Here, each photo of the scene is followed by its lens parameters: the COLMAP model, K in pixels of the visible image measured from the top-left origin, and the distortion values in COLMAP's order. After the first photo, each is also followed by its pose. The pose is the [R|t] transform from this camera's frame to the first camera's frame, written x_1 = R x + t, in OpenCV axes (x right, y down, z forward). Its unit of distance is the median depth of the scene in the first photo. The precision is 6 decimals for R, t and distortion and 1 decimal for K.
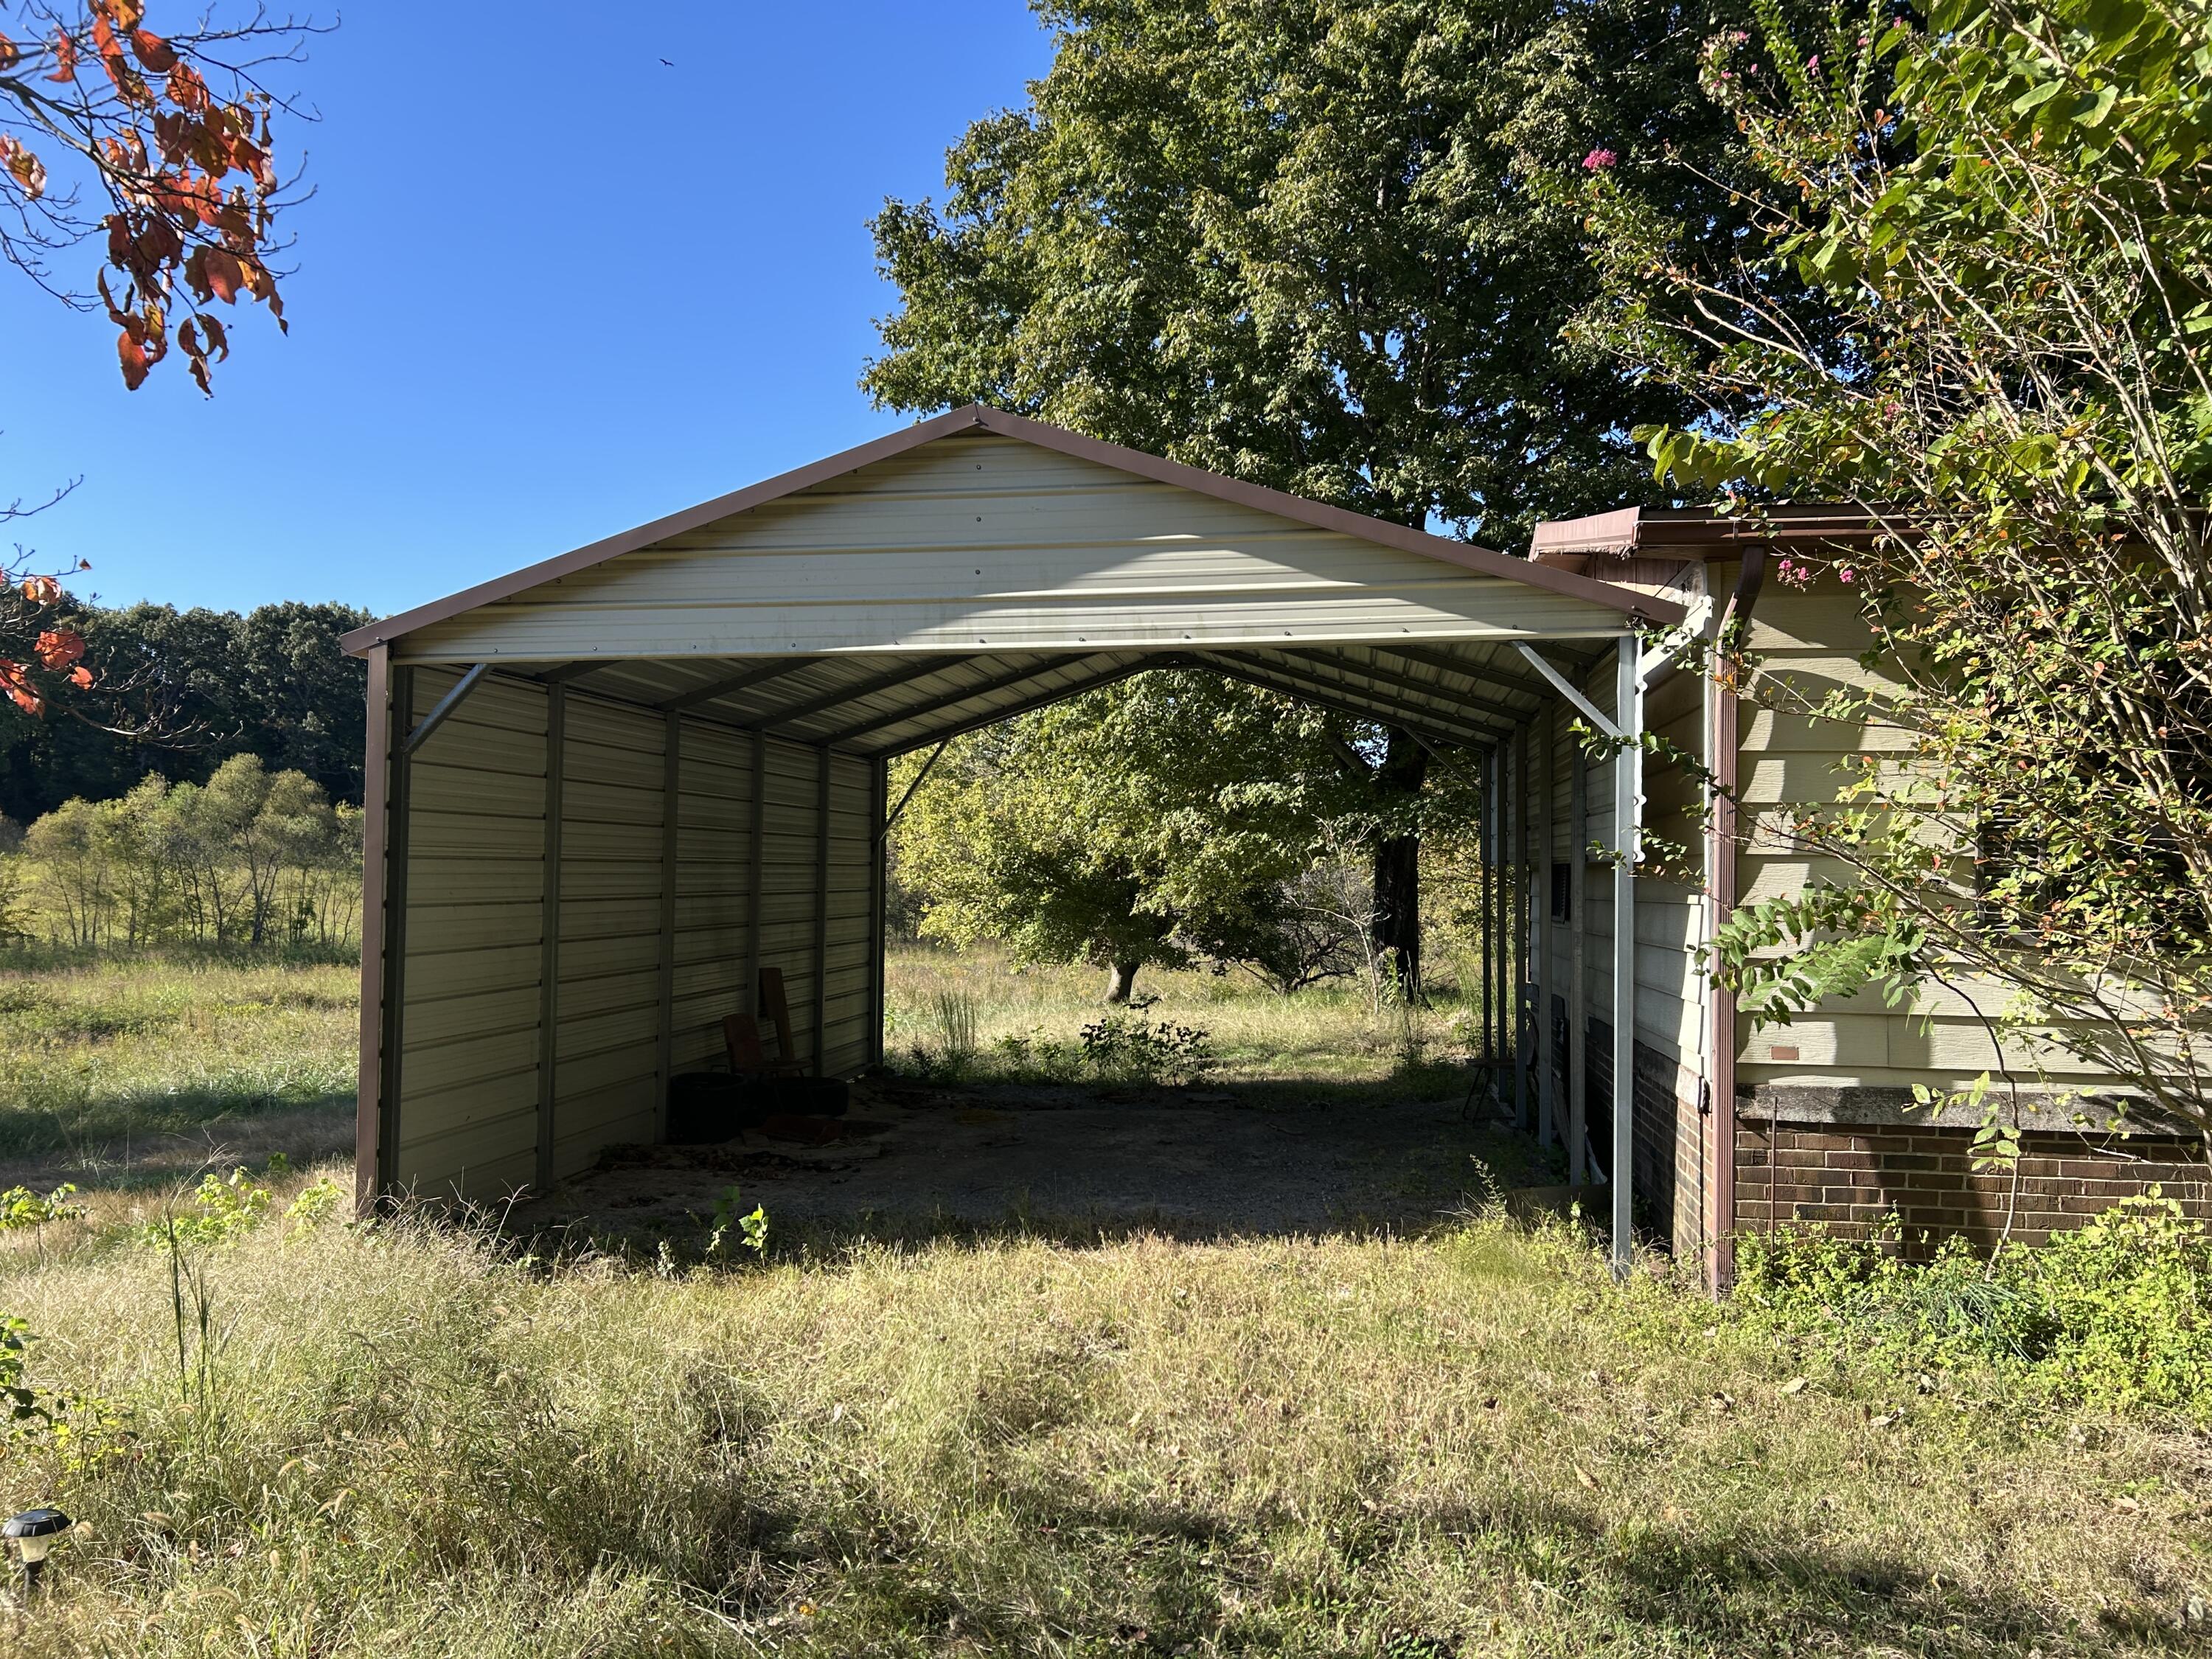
lens RADIAL K [[1715.8, 0, 1105.8], [0, 1715.8, 830.7], [0, 0, 1]] dist [0.069753, 0.001623]
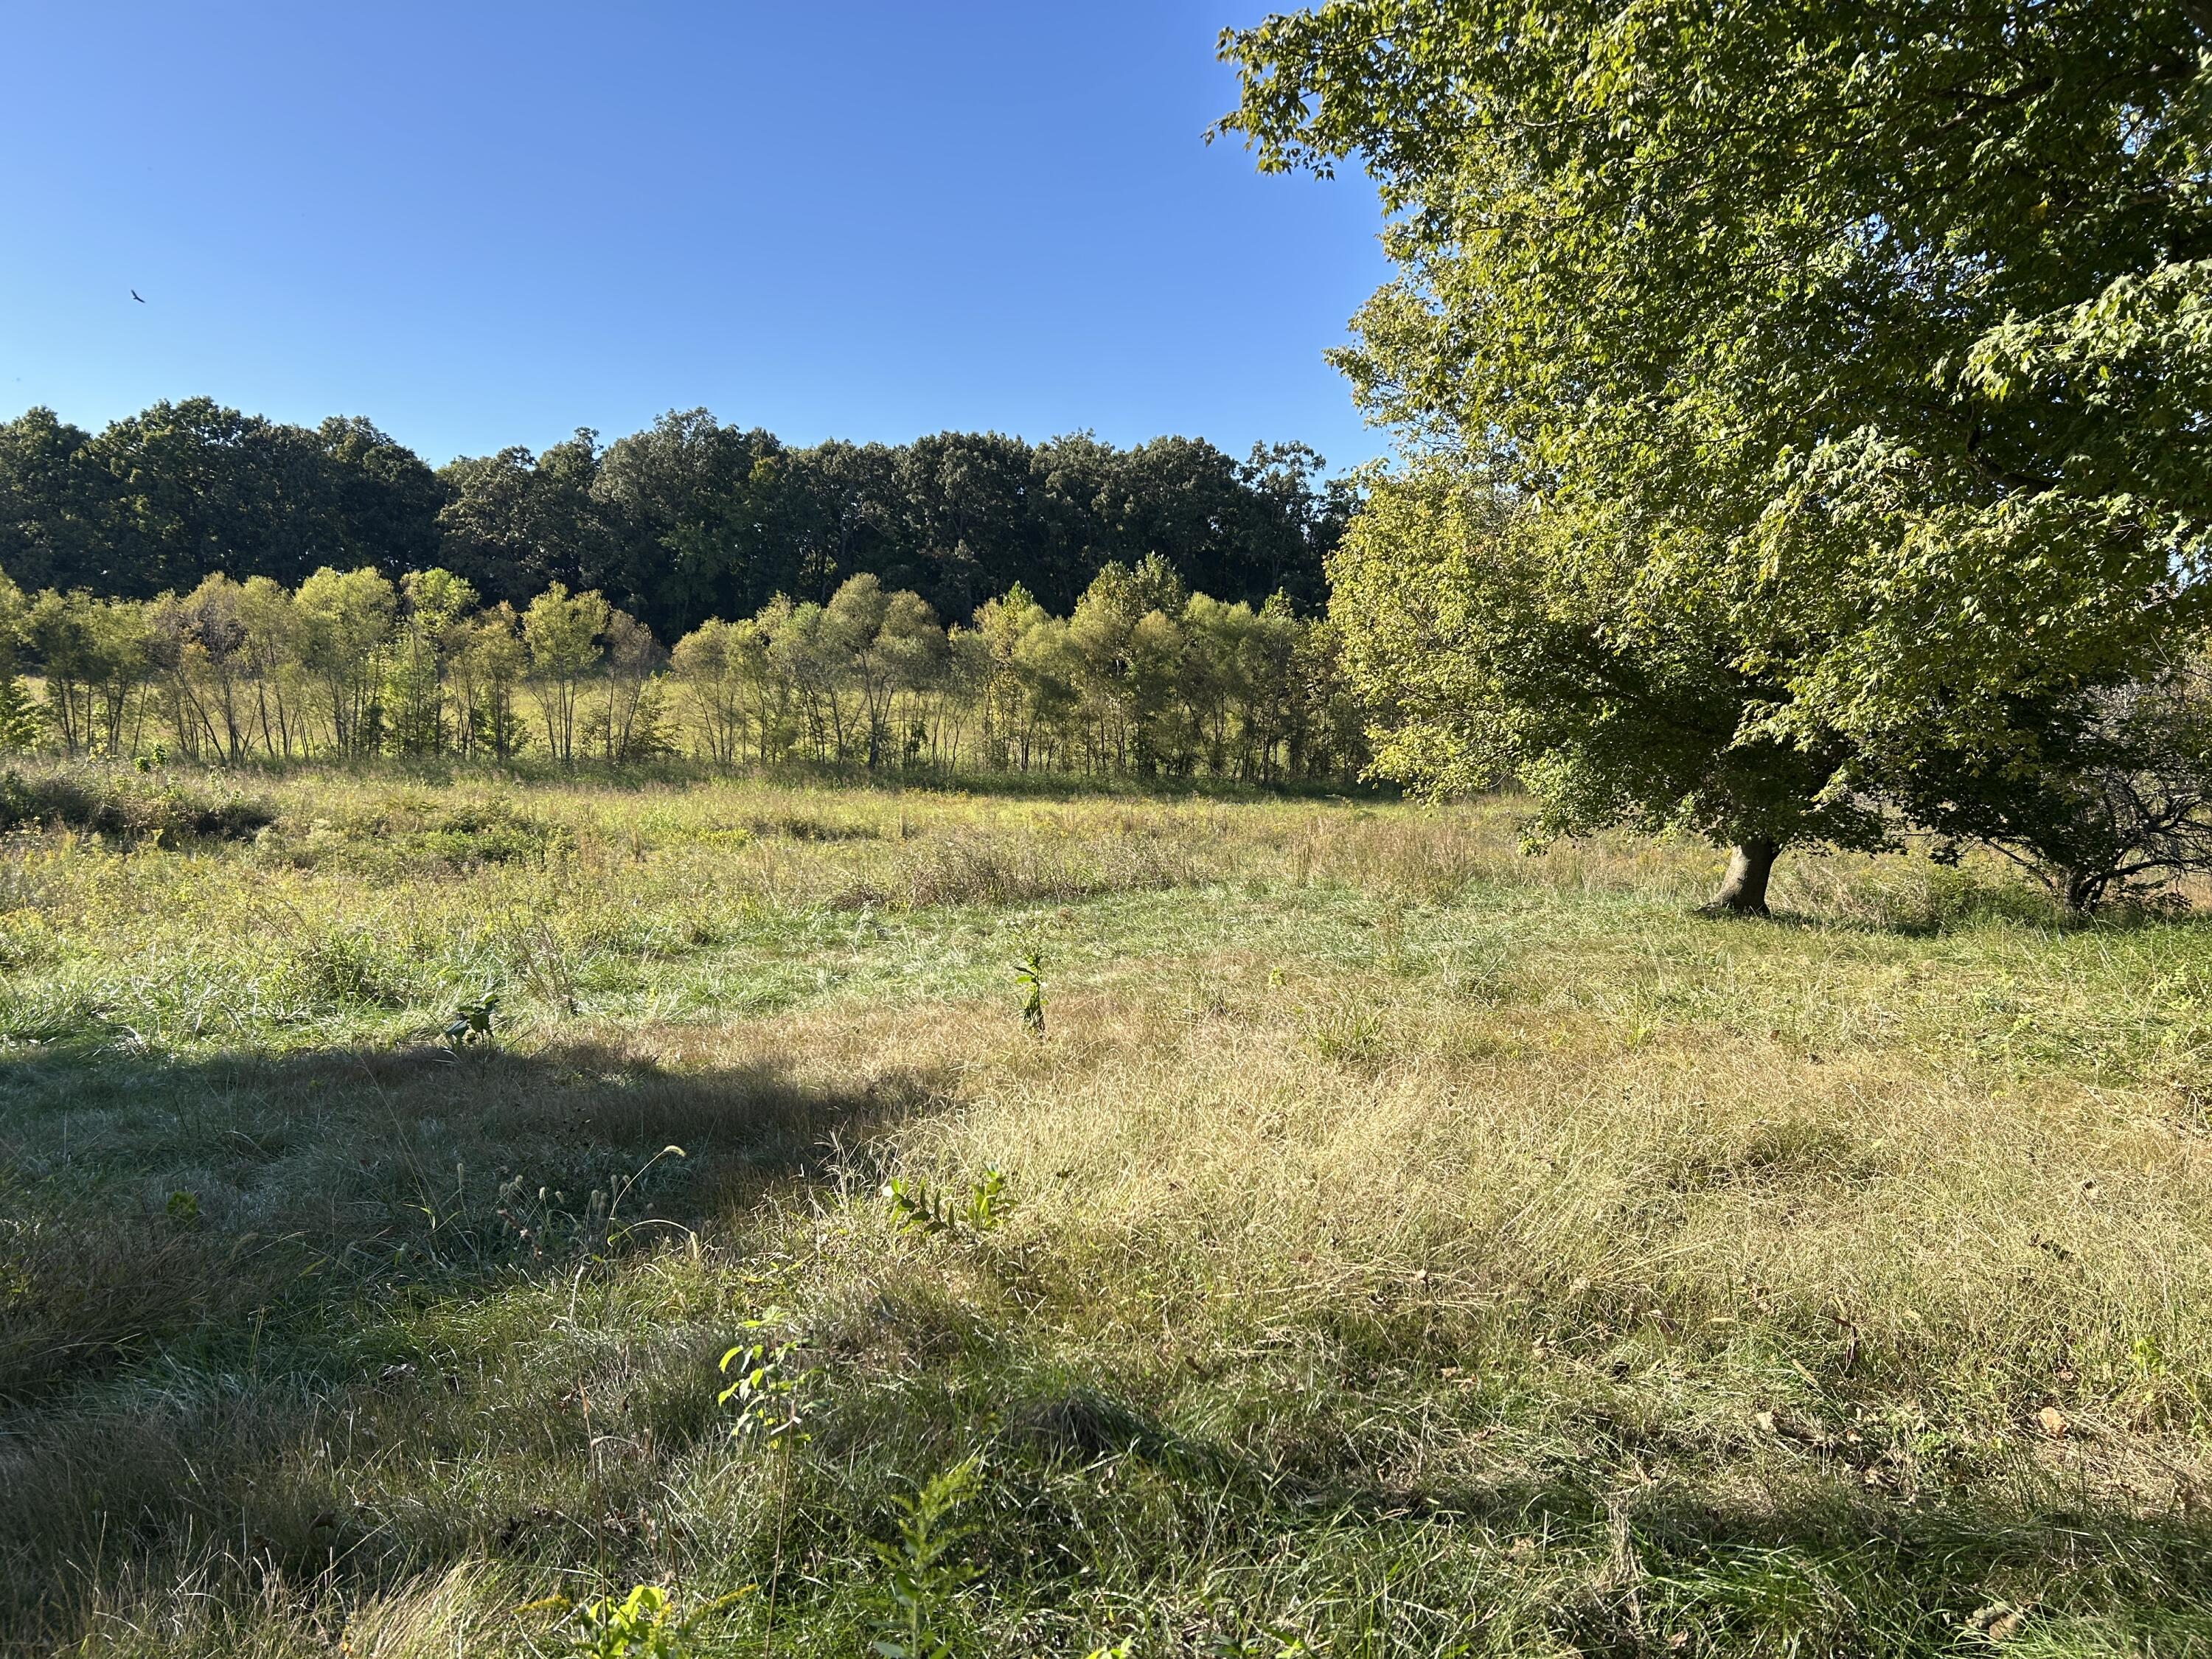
lens RADIAL K [[1715.8, 0, 1113.8], [0, 1715.8, 823.5], [0, 0, 1]] dist [0.069753, 0.001623]
pose [[0.927459, 0.038920, -0.371893, 0.009694], [-0.005383, 0.995855, 0.090795, 0.007902], [0.373885, -0.082207, 0.923825, 0.141901]]
